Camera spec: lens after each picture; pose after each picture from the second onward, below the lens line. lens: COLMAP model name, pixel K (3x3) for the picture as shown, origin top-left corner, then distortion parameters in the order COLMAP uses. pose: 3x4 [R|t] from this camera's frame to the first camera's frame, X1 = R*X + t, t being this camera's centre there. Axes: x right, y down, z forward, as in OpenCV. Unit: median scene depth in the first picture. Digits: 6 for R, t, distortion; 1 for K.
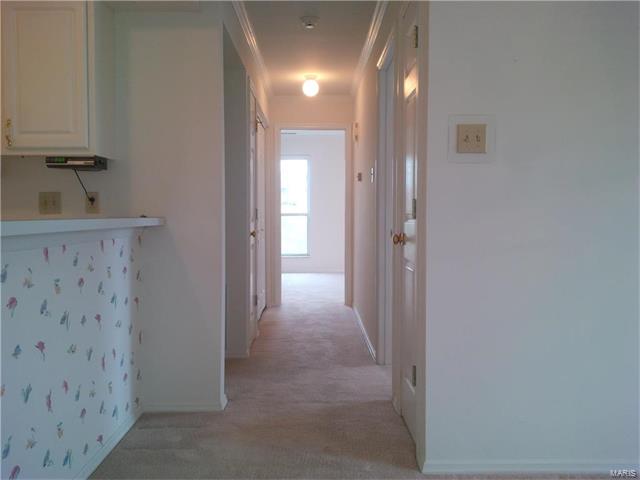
lens RADIAL K [[583.9, 0, 318.0], [0, 583.9, 235.9], [0, 0, 1]] dist [0.082872, -0.159557]
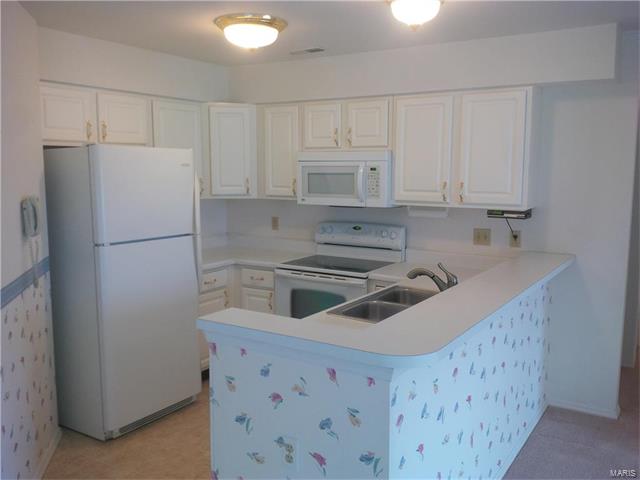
lens RADIAL K [[583.9, 0, 305.8], [0, 583.9, 236.4], [0, 0, 1]] dist [0.082872, -0.159557]
pose [[0.831550, 0.066995, -0.551394, -0.054839], [-0.020145, 0.995684, 0.090596, -0.173279], [0.555084, -0.064228, 0.829311, -0.330850]]
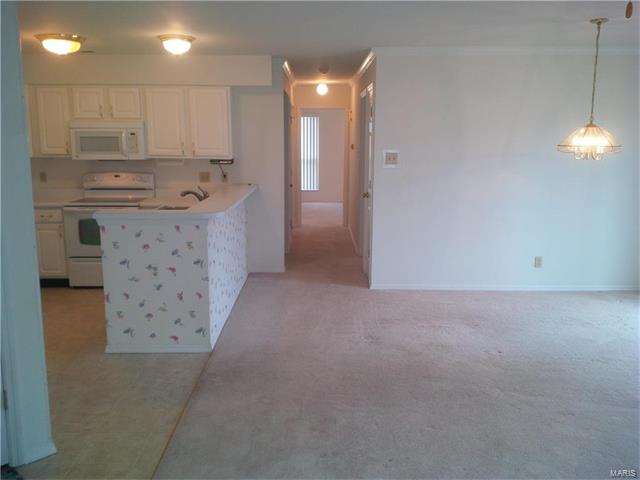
lens RADIAL K [[583.9, 0, 323.3], [0, 583.9, 241.1], [0, 0, 1]] dist [0.082872, -0.159557]
pose [[0.999978, 0.001419, 0.006508, -0.036291], [-0.002332, 0.989776, 0.142609, -0.134901], [-0.006239, -0.142621, 0.989758, -1.184844]]
